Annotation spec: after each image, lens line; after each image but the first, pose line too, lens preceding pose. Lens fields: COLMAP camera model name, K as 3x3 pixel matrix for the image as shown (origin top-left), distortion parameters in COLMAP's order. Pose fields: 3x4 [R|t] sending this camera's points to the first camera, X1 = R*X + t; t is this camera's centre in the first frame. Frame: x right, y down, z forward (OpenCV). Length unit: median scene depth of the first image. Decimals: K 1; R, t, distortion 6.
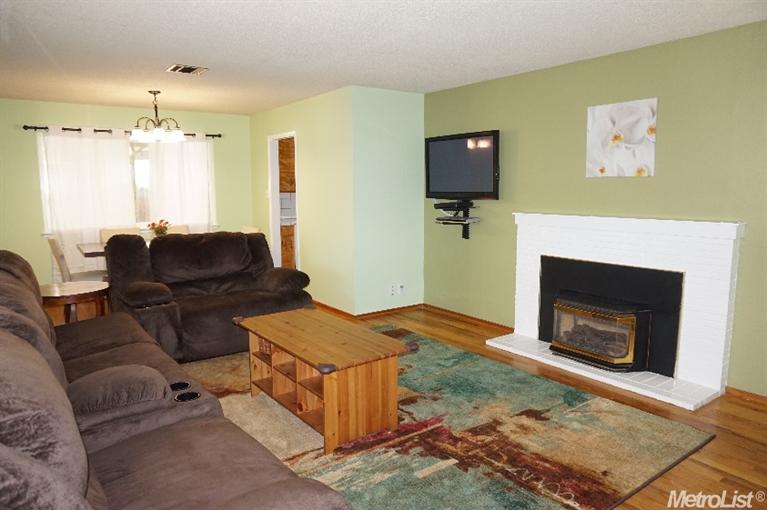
lens RADIAL K [[518.3, 0, 379.9], [0, 518.3, 257.9], [0, 0, 1]] dist [-0.008809, -0.001591]
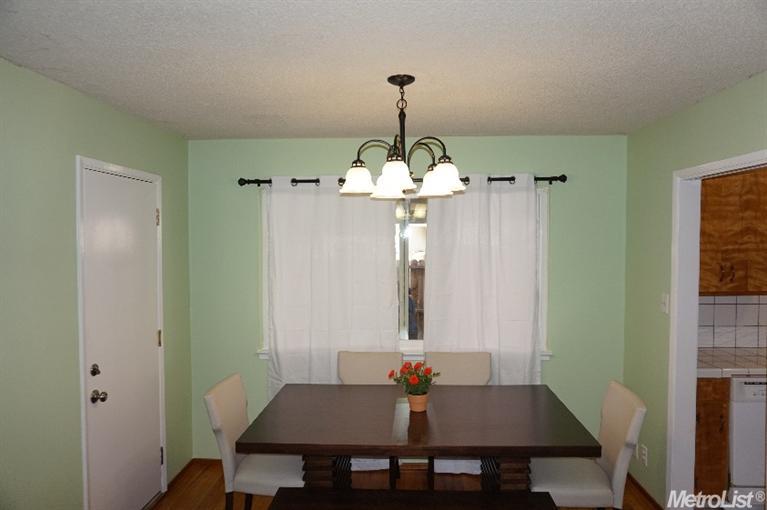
lens RADIAL K [[518.3, 0, 378.8], [0, 518.3, 251.2], [0, 0, 1]] dist [-0.008809, -0.001591]
pose [[0.791747, 0.029066, -0.610157, -0.170828], [-0.087712, 0.993926, -0.066468, -0.137100], [0.604519, 0.106144, 0.789487, 0.589701]]
